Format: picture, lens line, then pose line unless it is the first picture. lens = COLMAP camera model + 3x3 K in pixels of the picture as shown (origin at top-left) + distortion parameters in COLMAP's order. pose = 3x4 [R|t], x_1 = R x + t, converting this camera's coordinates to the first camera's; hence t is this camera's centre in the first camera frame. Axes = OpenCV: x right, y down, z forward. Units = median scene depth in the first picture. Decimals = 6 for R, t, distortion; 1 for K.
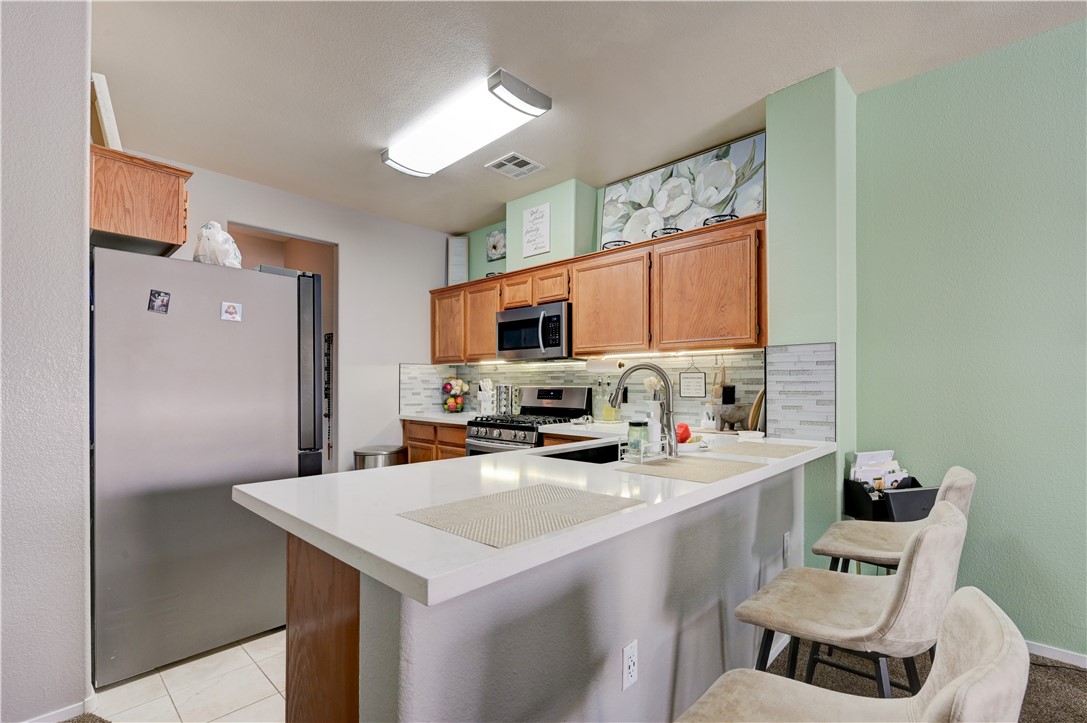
lens RADIAL K [[492.7, 0, 545.7], [0, 492.7, 384.7], [0, 0, 1]] dist [0.002815, 0.000761]
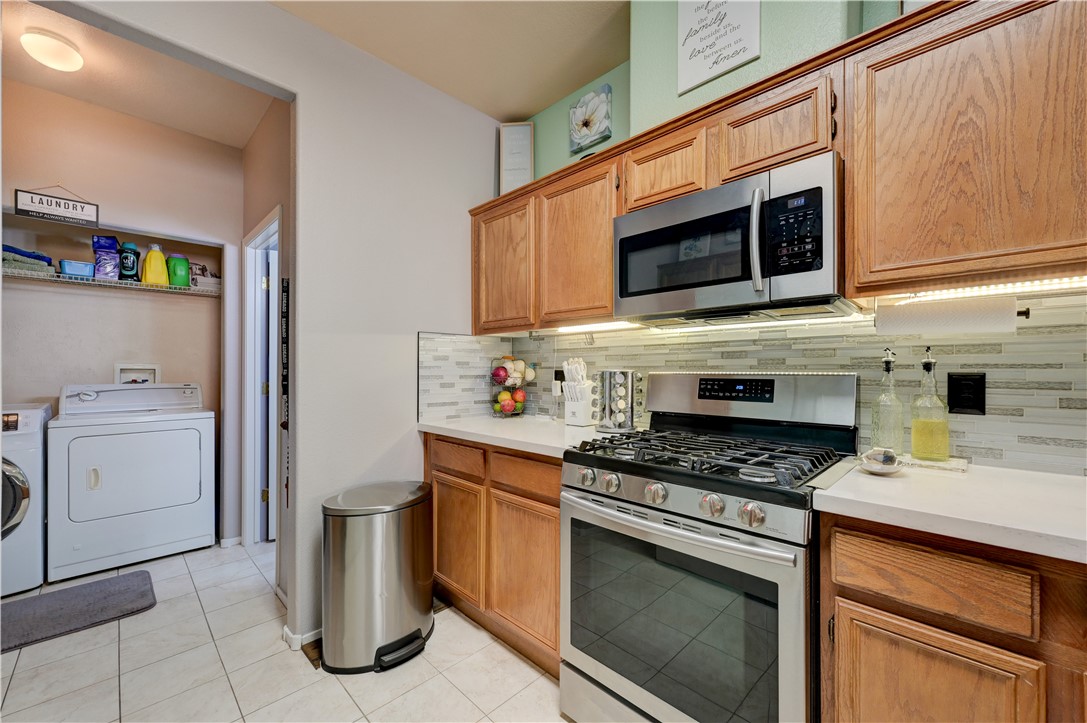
lens RADIAL K [[431.5, 0, 545.6], [0, 431.5, 368.5], [0, 0, 1]] dist [-0.001236, 0.001118]
pose [[0.999713, -0.002348, -0.023854, -0.176650], [0.002273, 0.999992, -0.003145, 0.000625], [0.023861, 0.003090, 0.999711, 0.648066]]
